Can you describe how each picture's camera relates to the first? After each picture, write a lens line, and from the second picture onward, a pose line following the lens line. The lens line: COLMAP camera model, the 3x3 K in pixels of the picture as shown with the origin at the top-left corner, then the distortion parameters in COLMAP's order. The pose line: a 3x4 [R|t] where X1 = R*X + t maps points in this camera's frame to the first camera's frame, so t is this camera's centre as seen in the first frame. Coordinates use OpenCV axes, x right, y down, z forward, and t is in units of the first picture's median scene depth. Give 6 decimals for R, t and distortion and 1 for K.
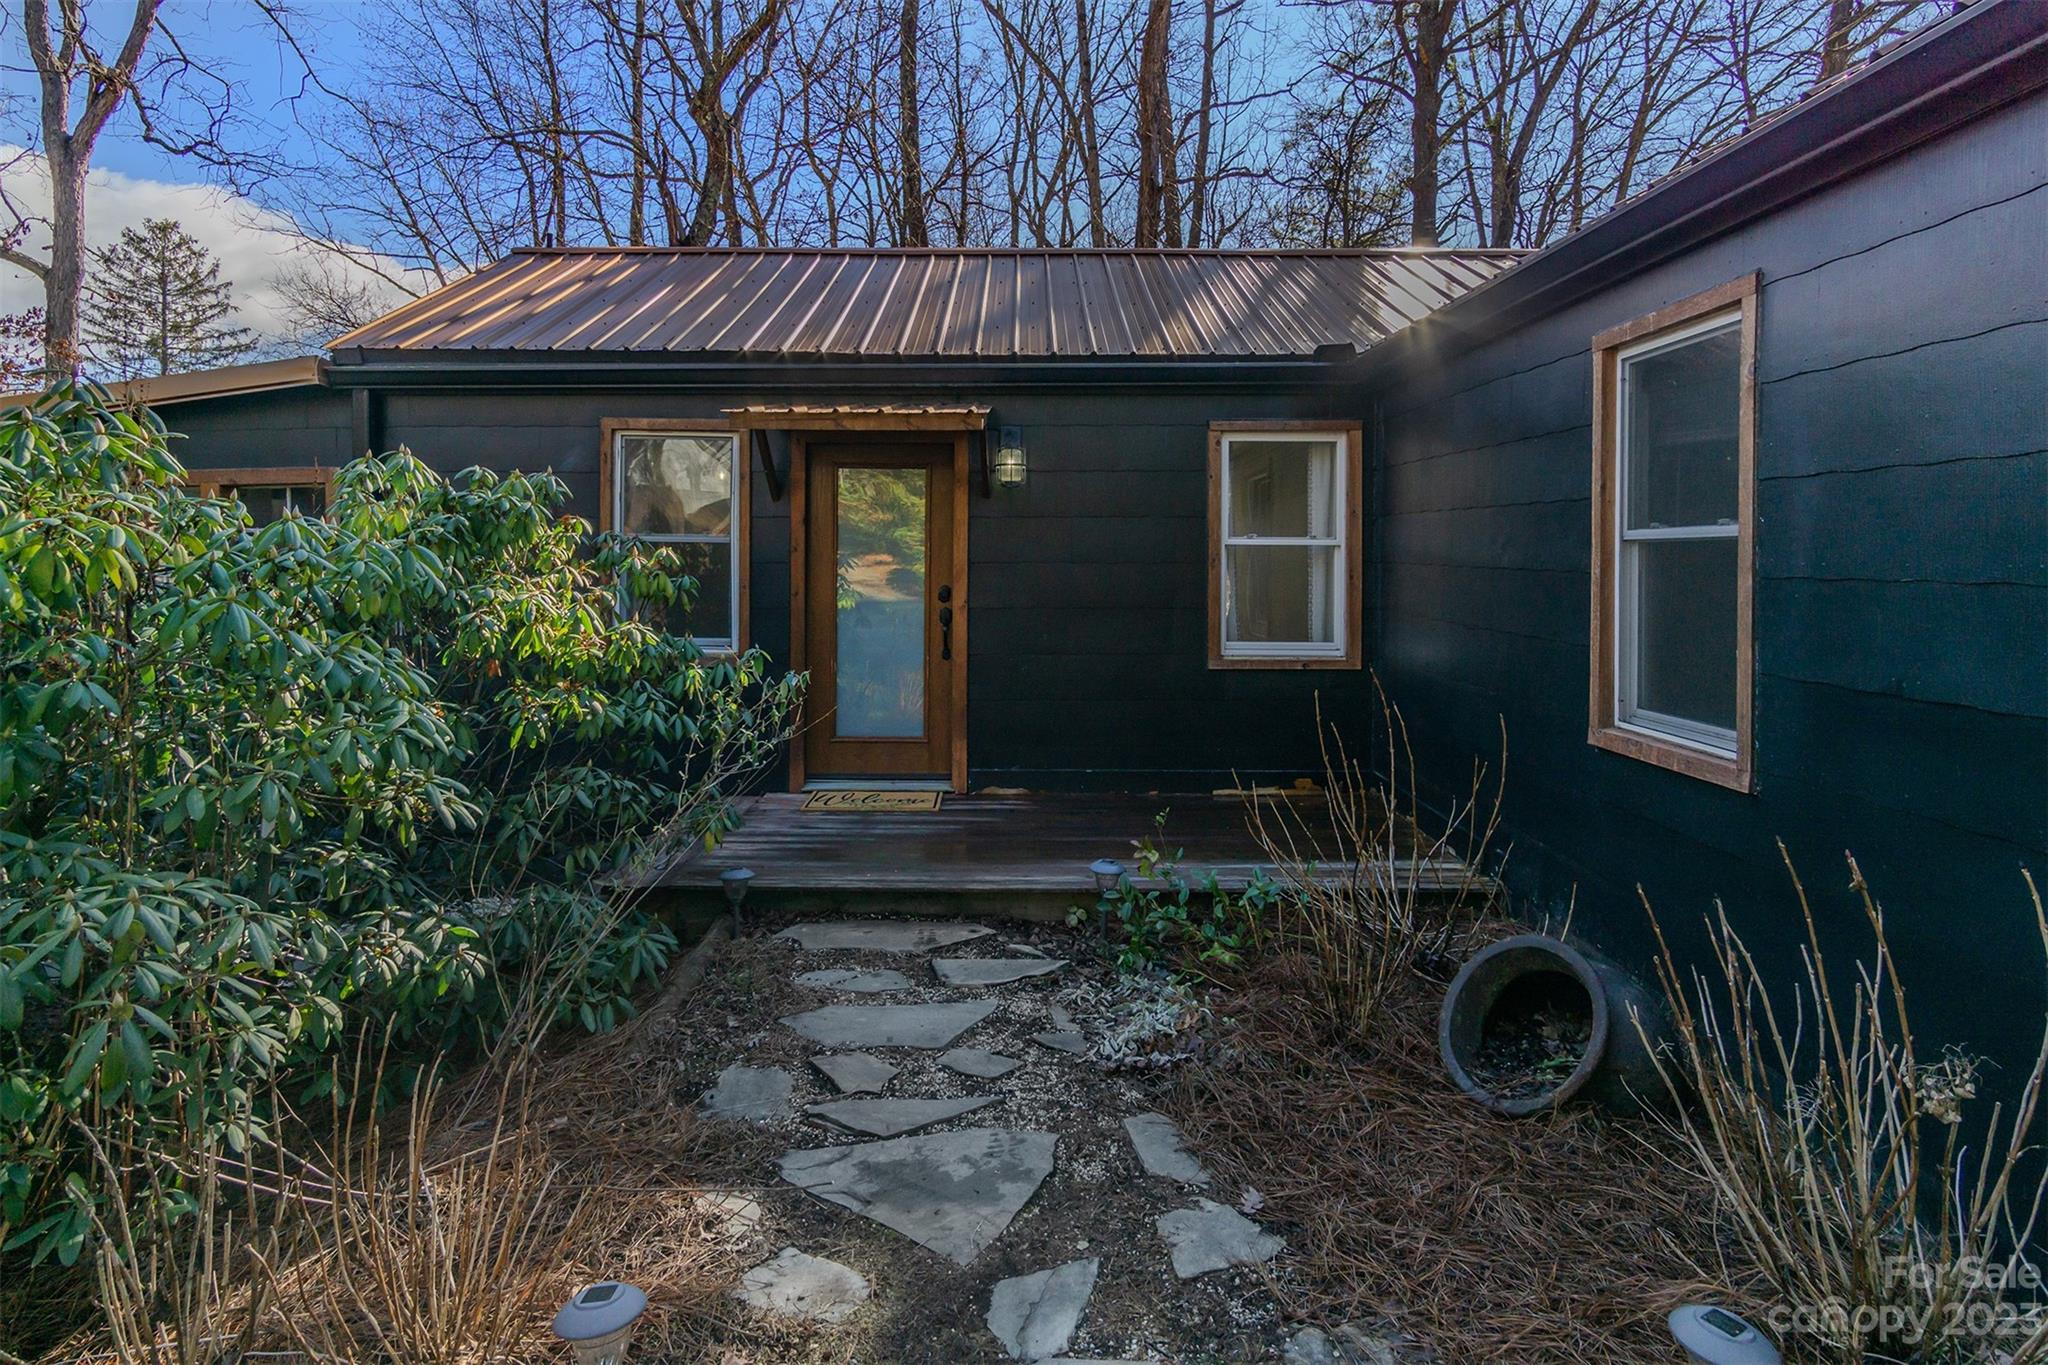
lens RADIAL K [[1137.5, 0, 993.1], [0, 1137.5, 535.7], [0, 0, 1]] dist [0.016104, 0.001372]
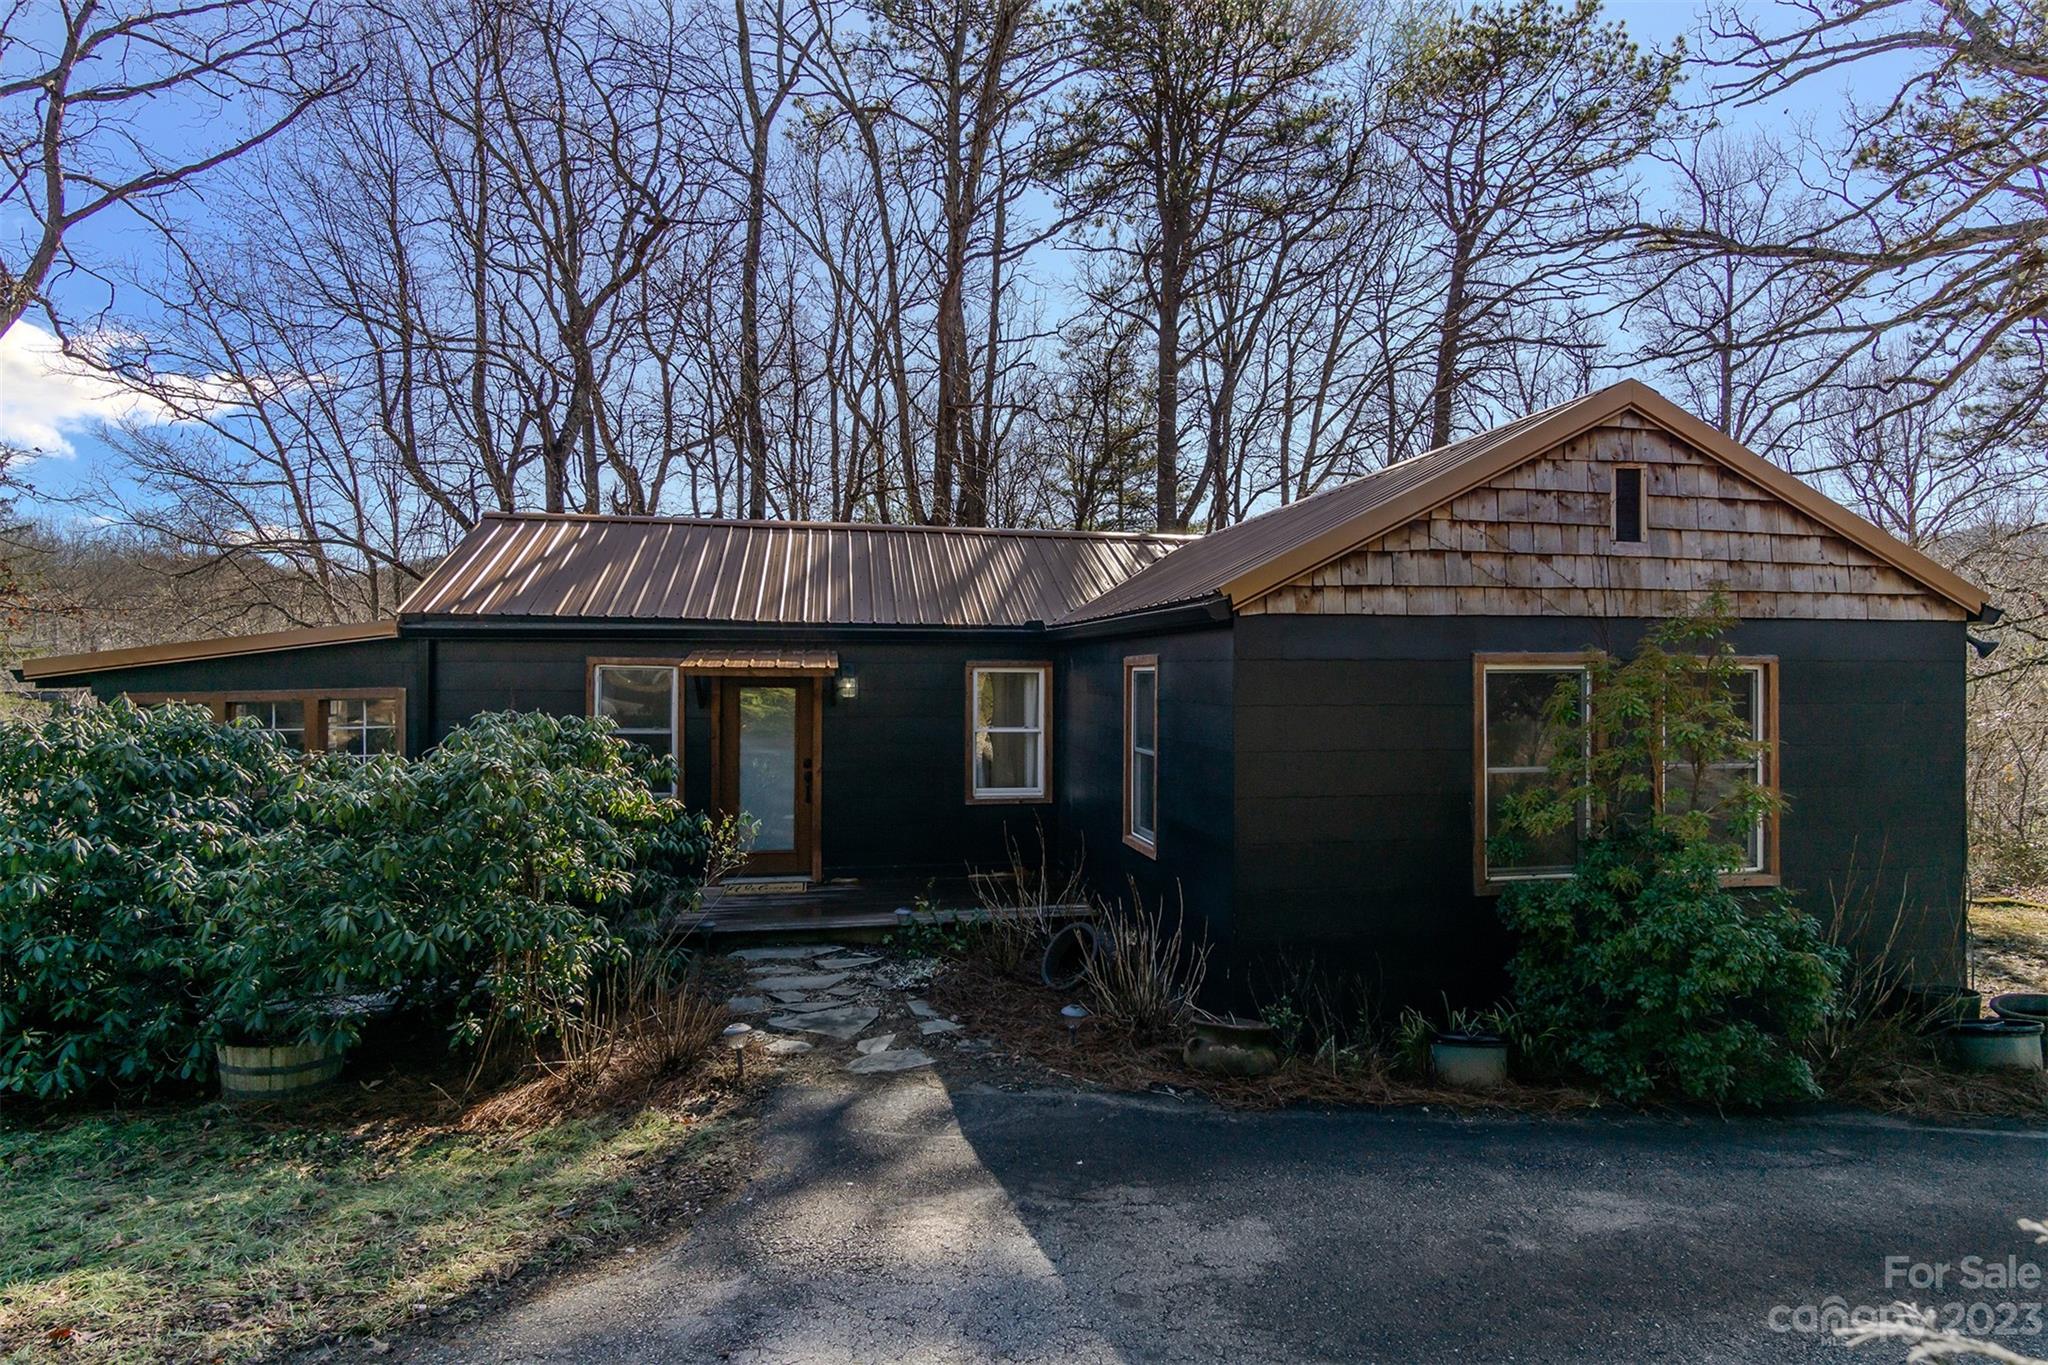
lens RADIAL K [[1137.5, 0, 1045.1], [0, 1137.5, 684.9], [0, 0, 1]] dist [0.016104, 0.001372]
pose [[0.977945, -0.001869, 0.208852, -0.042018], [-0.005354, 0.999407, 0.034015, -0.101131], [-0.208792, -0.034383, 0.977355, -0.572019]]
